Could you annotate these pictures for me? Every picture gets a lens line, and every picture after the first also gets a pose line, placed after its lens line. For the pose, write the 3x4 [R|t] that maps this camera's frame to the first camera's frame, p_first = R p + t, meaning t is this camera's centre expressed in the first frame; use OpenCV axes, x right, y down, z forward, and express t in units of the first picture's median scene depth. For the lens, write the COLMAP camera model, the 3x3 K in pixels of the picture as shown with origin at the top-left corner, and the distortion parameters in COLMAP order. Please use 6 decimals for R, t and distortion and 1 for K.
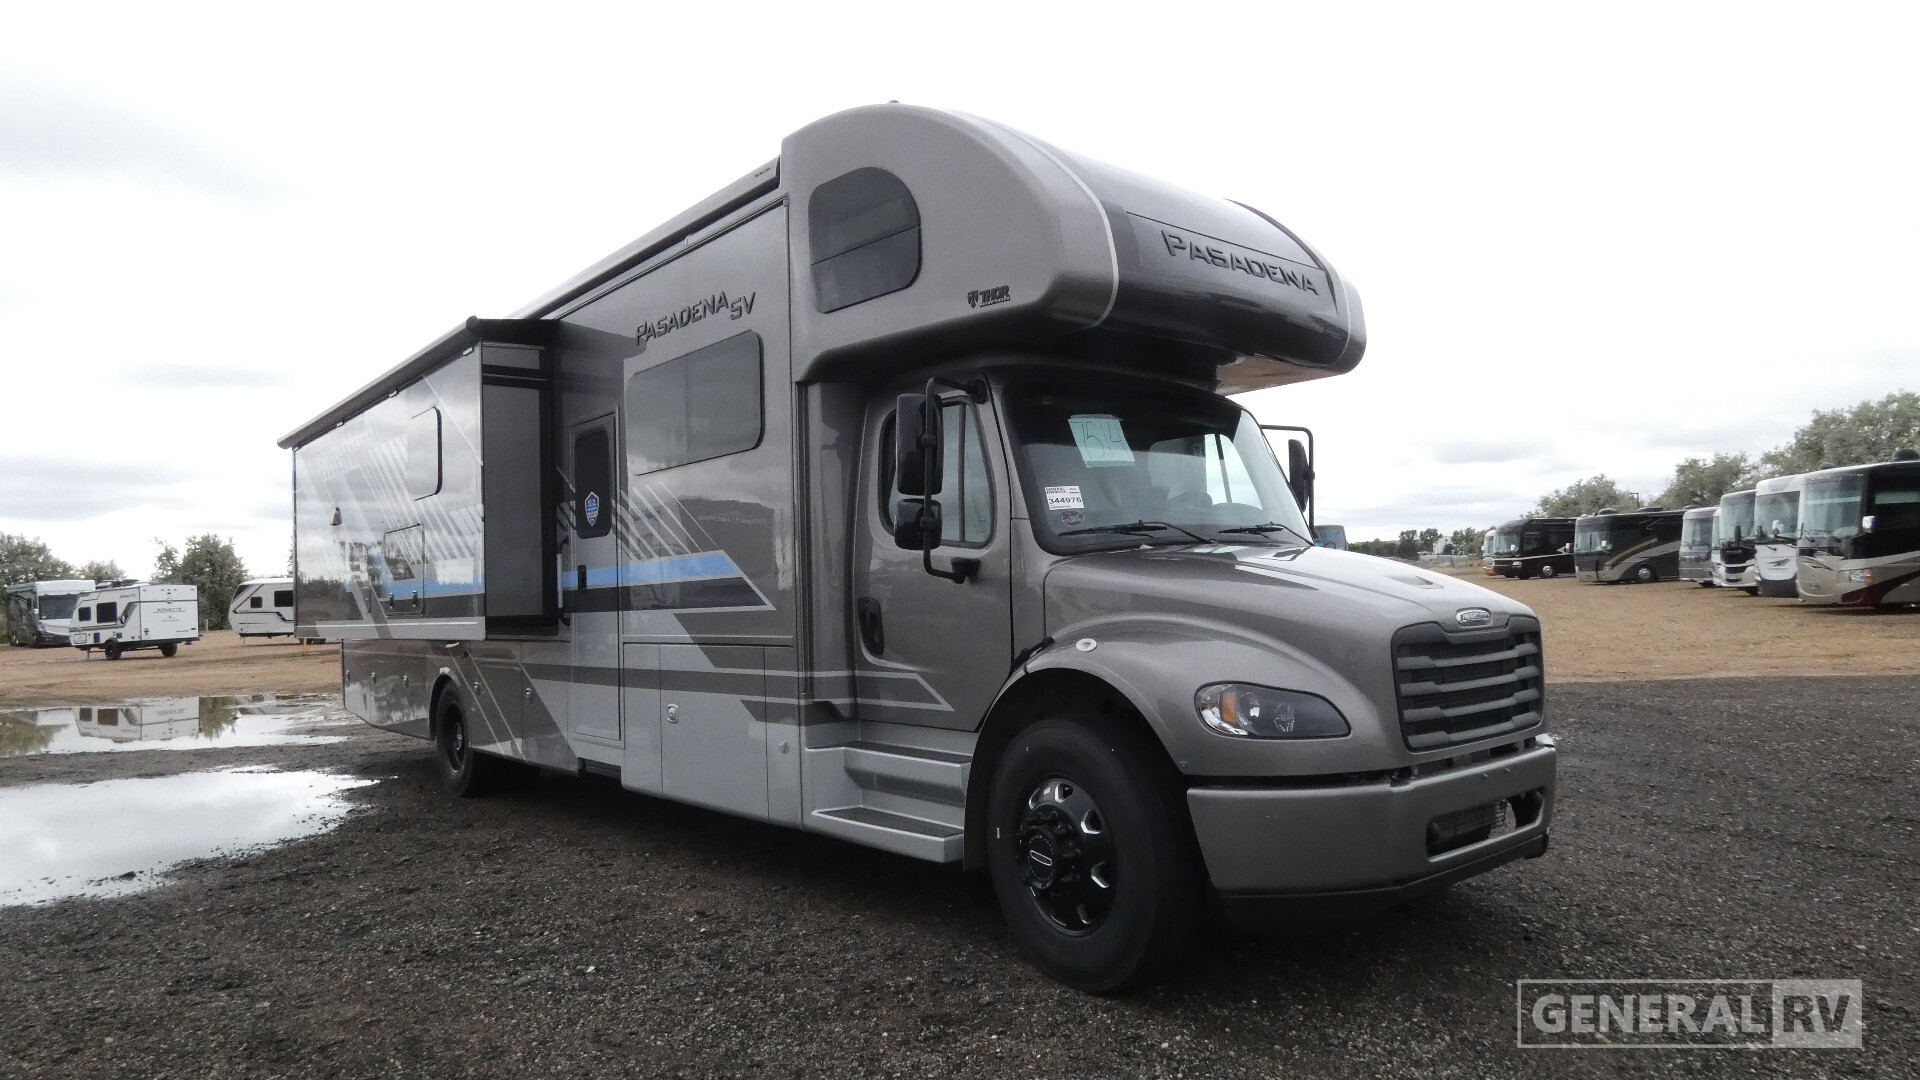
lens RADIAL K [[1157.4, 0, 958.9], [0, 1157.4, 541.1], [0, 0, 1]] dist [0.047933, 0.005425]
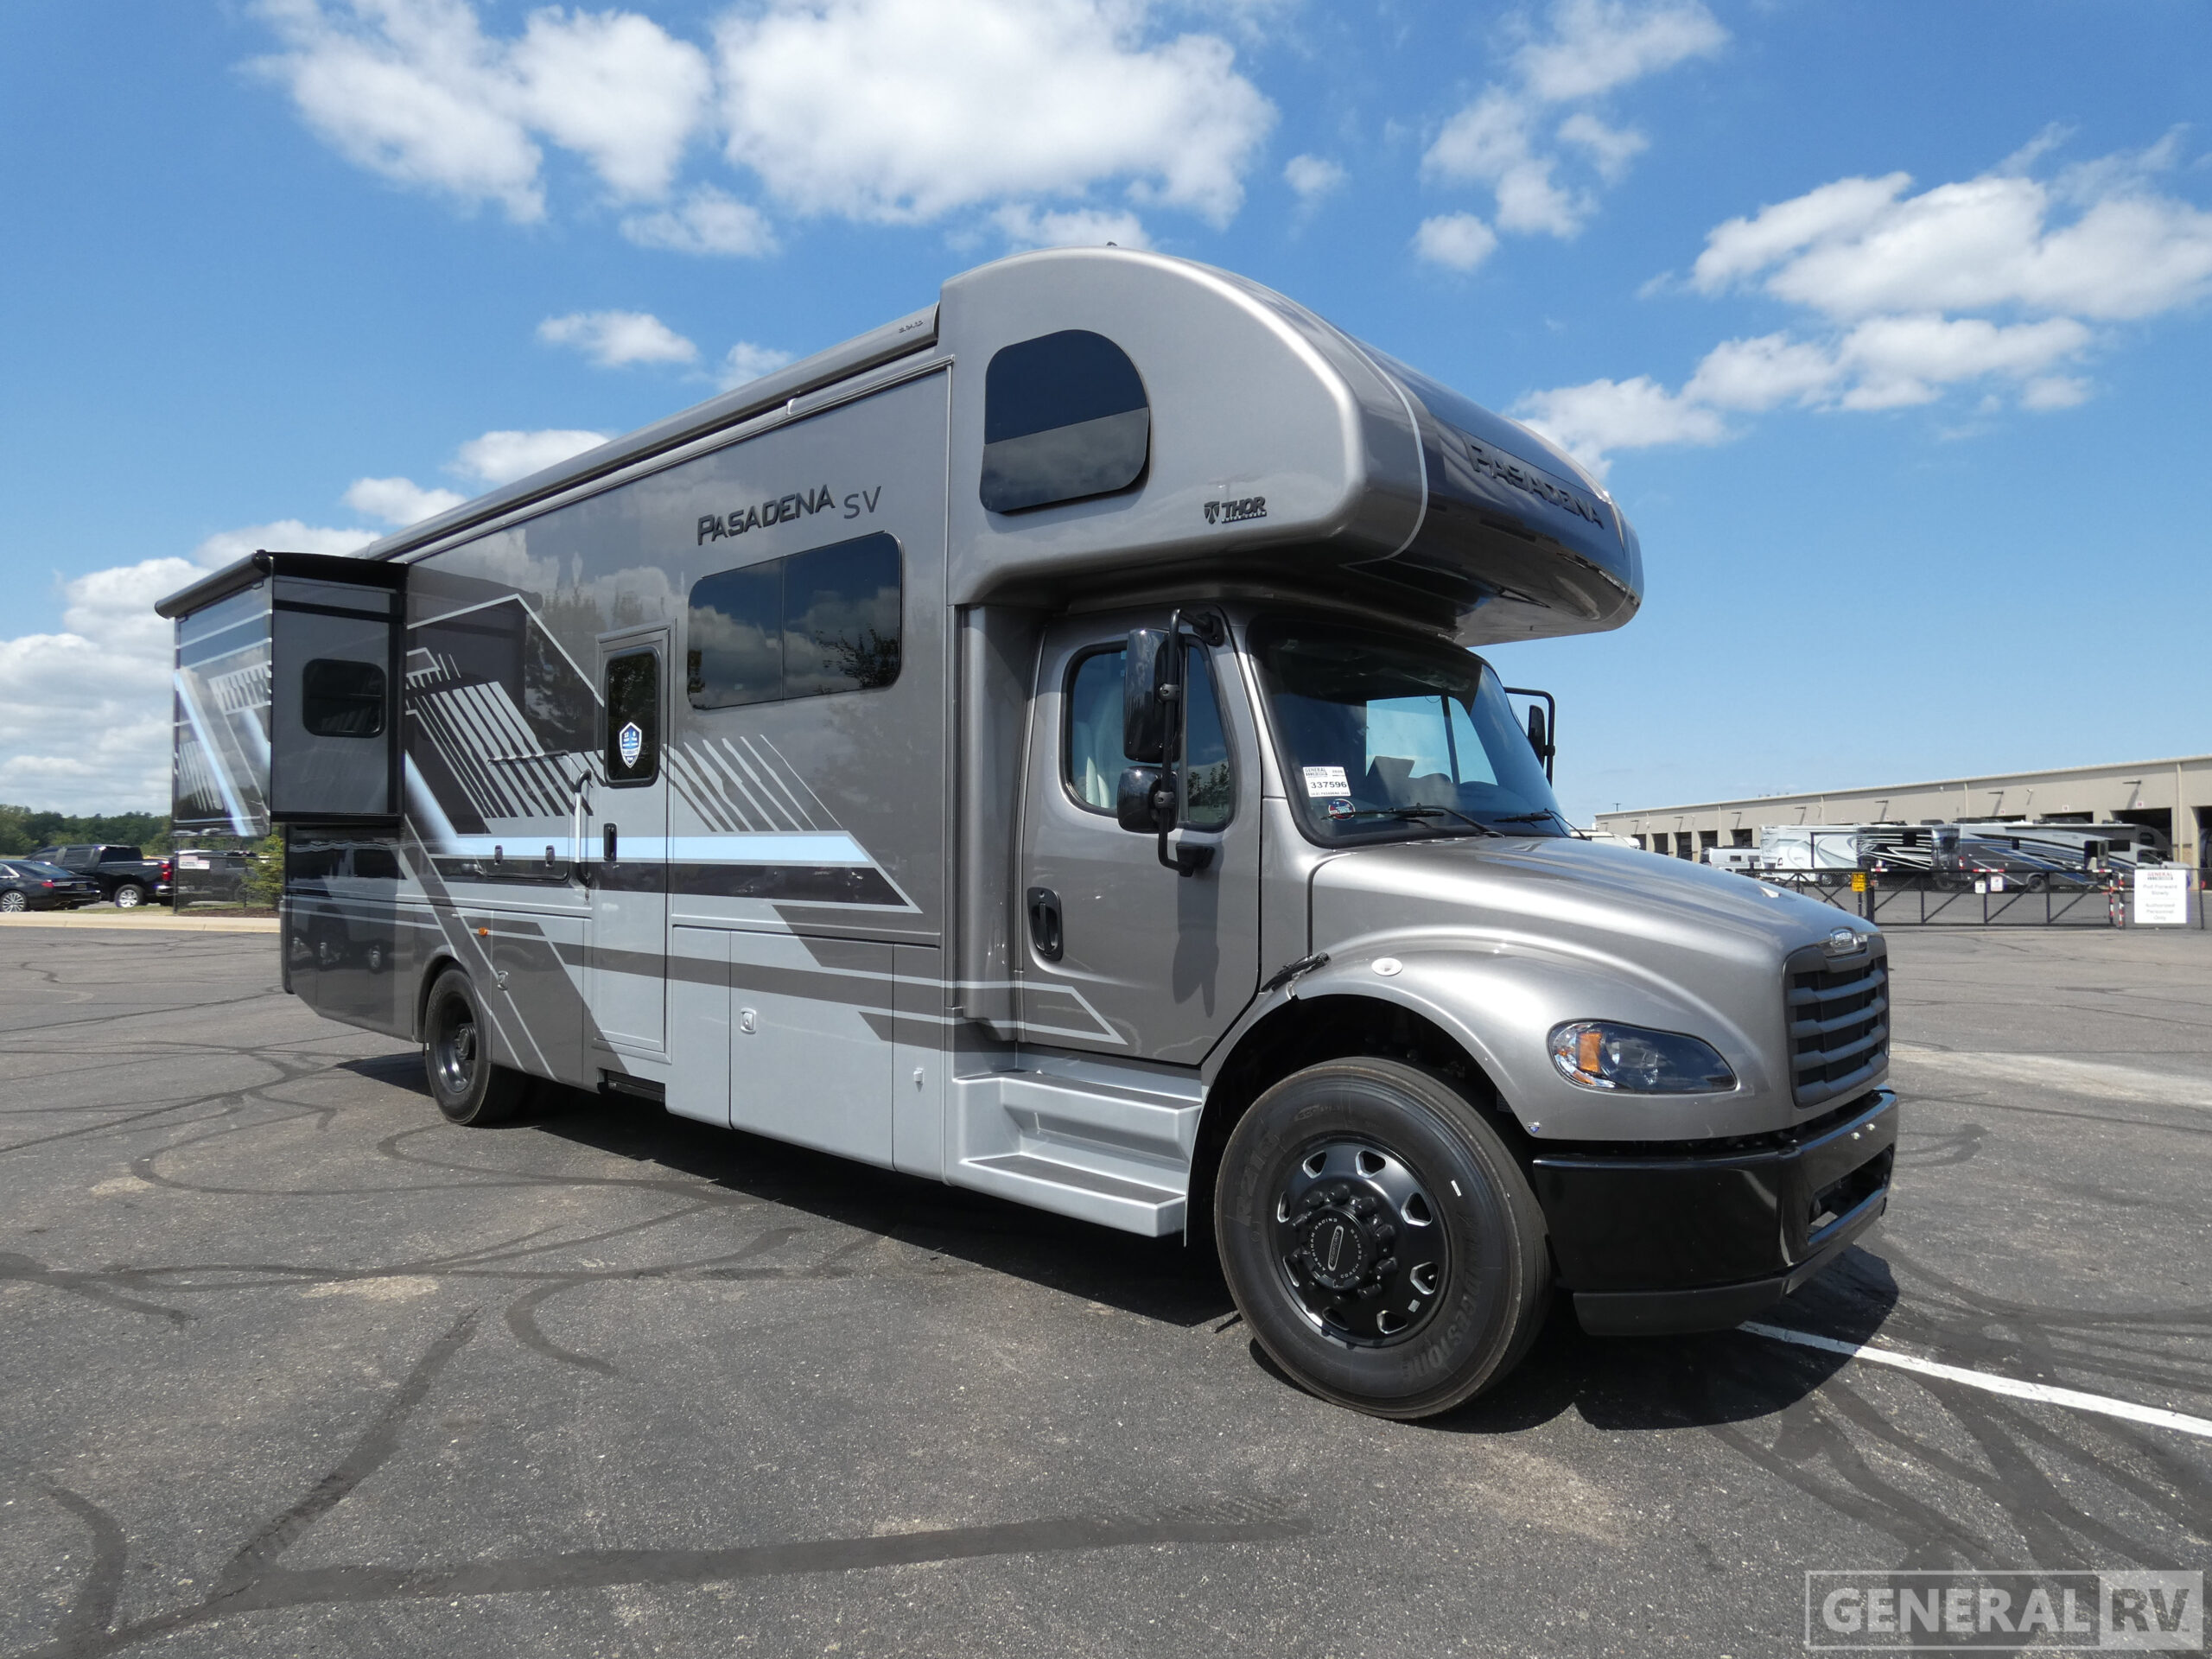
lens RADIAL K [[1295.4, 0, 1113.6], [0, 1295.4, 827.1], [0, 0, 1]] dist [0.010512, -0.000387]
pose [[0.991907, 0.033241, 0.122538, -0.137355], [-0.036154, 0.999112, 0.021631, -0.012093], [-0.121710, -0.025886, 0.992228, 0.134809]]
